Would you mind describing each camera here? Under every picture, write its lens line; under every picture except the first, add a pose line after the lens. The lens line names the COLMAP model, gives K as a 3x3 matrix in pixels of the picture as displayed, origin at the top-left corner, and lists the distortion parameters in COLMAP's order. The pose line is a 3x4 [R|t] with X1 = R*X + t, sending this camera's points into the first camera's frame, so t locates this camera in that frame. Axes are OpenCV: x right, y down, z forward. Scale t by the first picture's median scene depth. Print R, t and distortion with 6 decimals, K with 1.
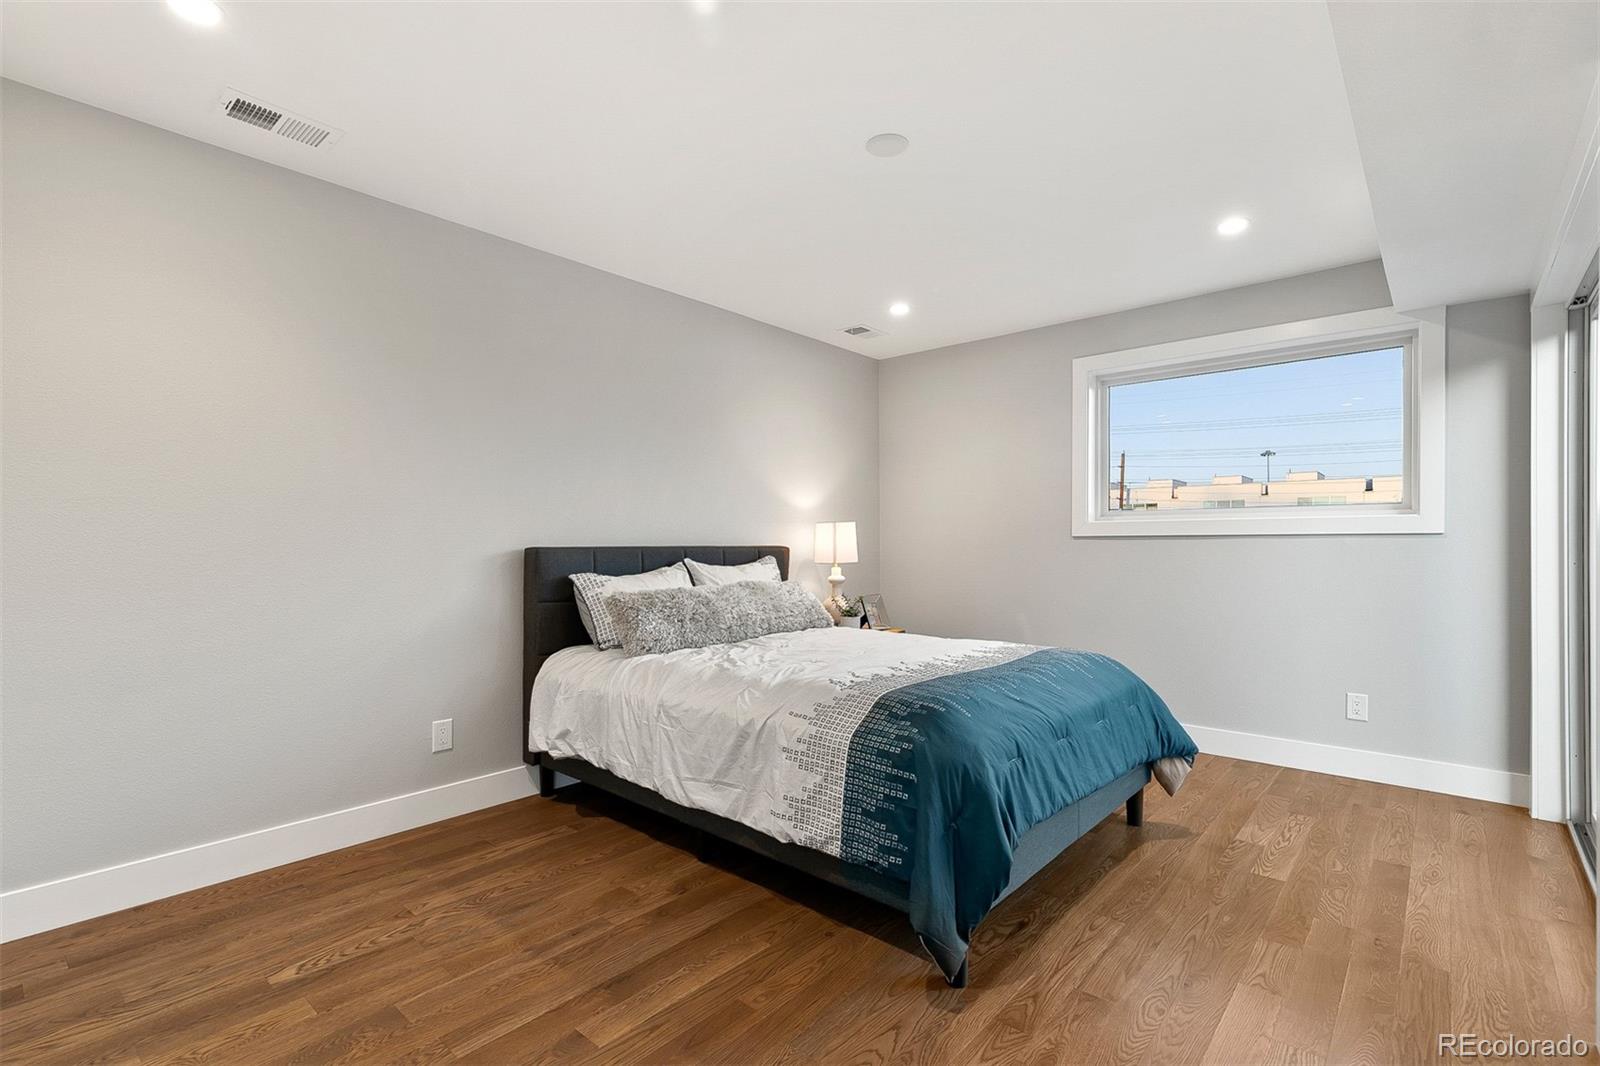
lens RADIAL K [[730.8, 0, 792.3], [0, 730.8, 551.3], [0, 0, 1]] dist [0.000587, 0.000088]
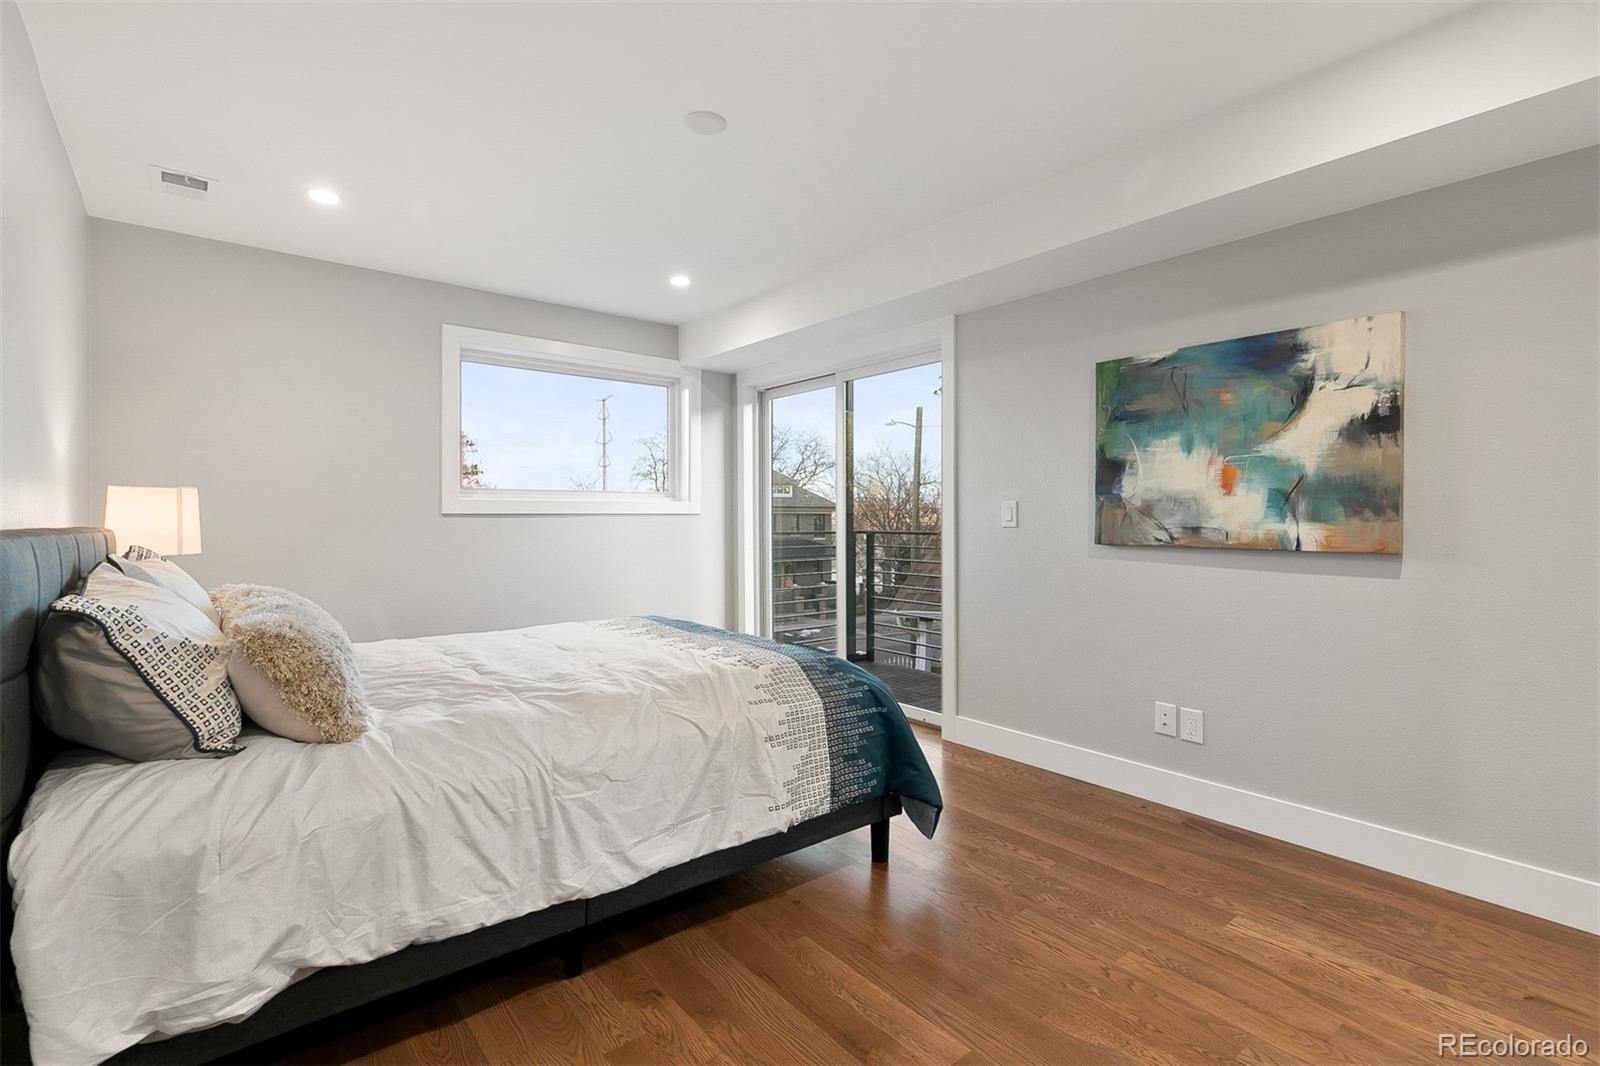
lens RADIAL K [[743.0, 0, 795.9], [0, 743.0, 525.0], [0, 0, 1]] dist [-0.001584, -0.000096]
pose [[0.156449, -0.006599, 0.987664, -0.918087], [0.013267, 0.999902, 0.004579, -0.008464], [-0.987597, 0.012387, 0.156521, 0.784459]]
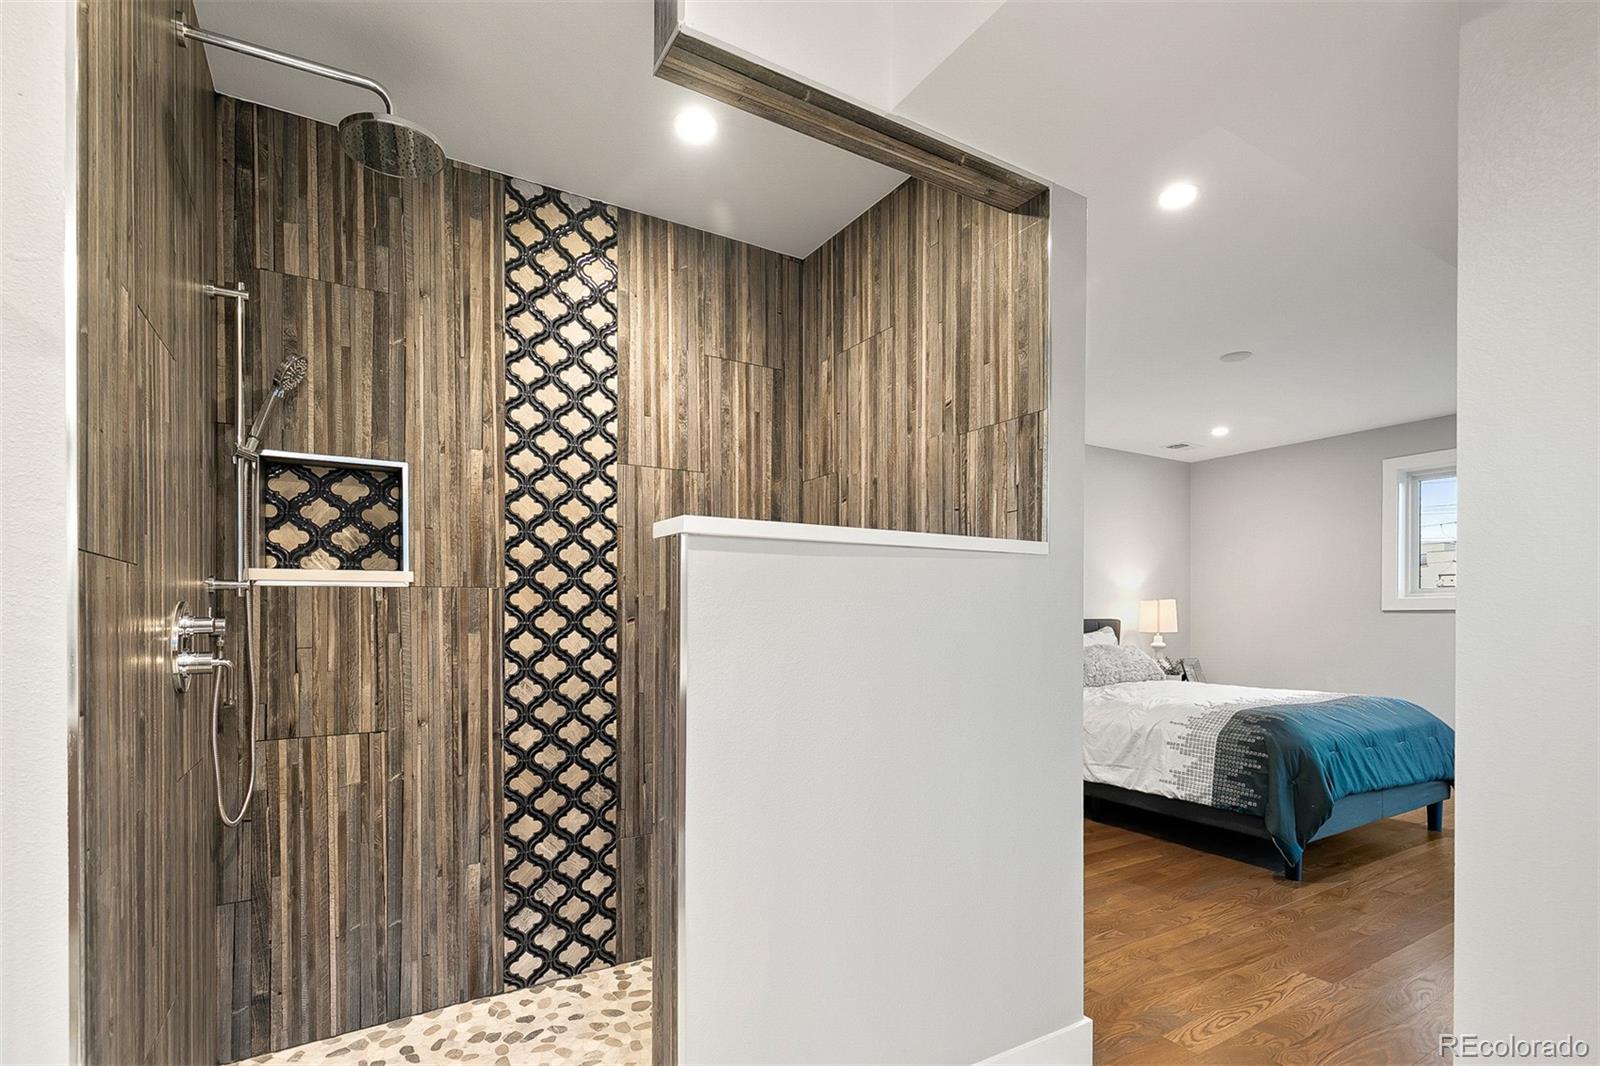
lens RADIAL K [[749.5, 0, 793.3], [0, 749.5, 629.8], [0, 0, 1]] dist [-0.000382, 0.000104]
pose [[0.953728, 0.003503, -0.300650, -0.298722], [-0.001239, 0.999969, 0.007722, 0.005085], [0.300668, -0.006992, 0.953703, -0.825584]]
